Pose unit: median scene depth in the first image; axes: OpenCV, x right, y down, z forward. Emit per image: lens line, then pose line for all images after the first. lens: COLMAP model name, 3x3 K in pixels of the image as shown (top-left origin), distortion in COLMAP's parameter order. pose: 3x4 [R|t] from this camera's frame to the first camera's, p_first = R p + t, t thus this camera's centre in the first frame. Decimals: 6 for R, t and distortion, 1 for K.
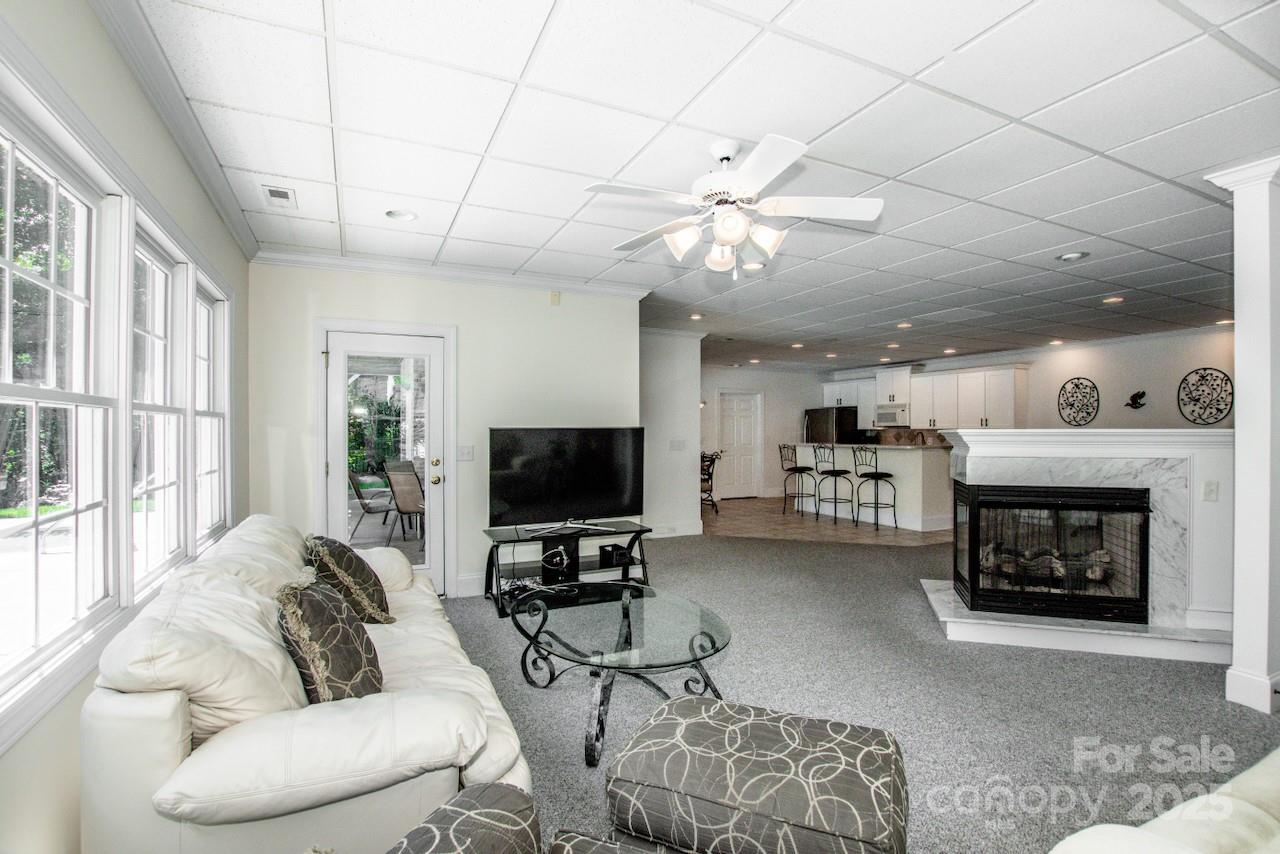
lens RADIAL K [[592.7, 0, 633.2], [0, 592.7, 426.4], [0, 0, 1]] dist [-0.029897, -0.000866]
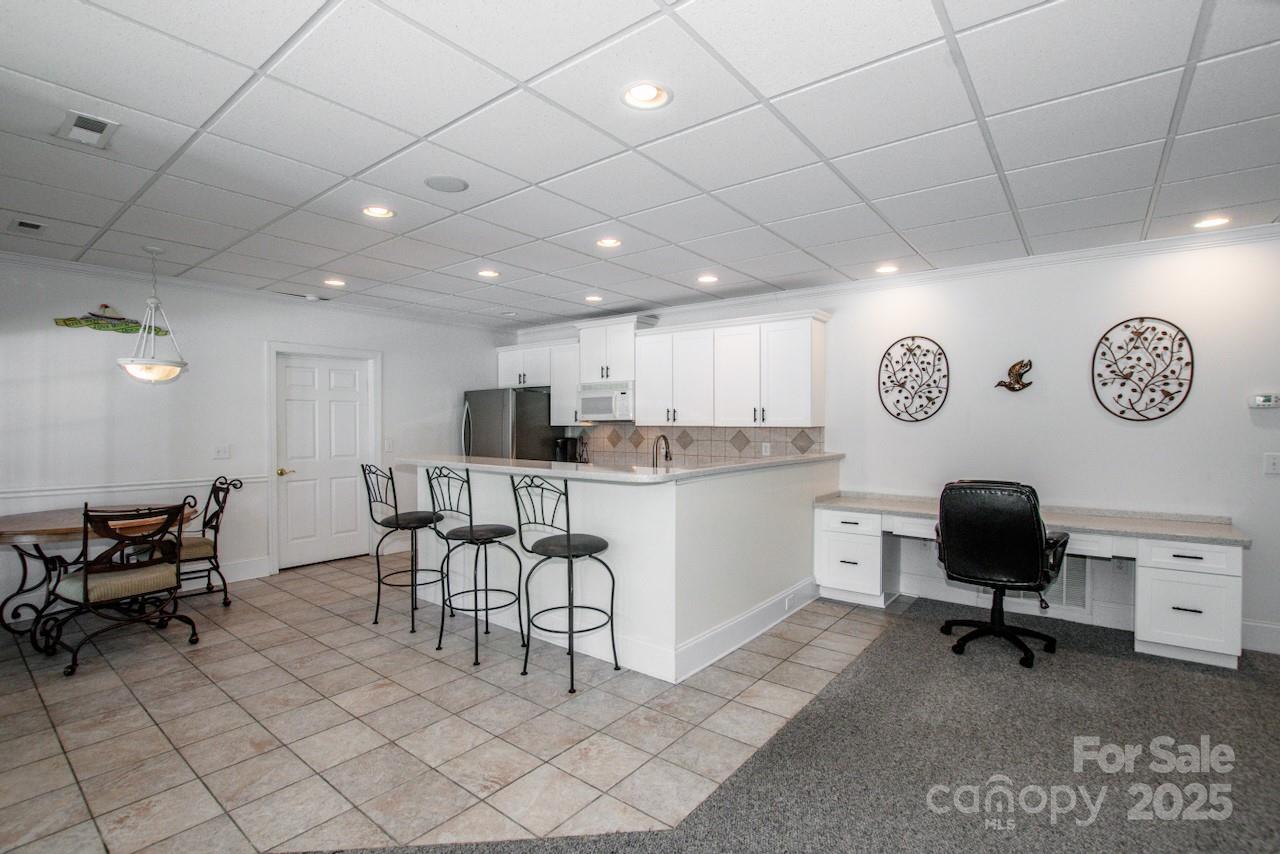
lens RADIAL K [[592.7, 0, 640.2], [0, 592.7, 425.0], [0, 0, 1]] dist [-0.029897, -0.000866]
pose [[0.889554, -0.003778, 0.456814, 0.258651], [-0.001778, 0.999930, 0.011734, -0.003841], [-0.456826, -0.011250, 0.889485, 0.592012]]
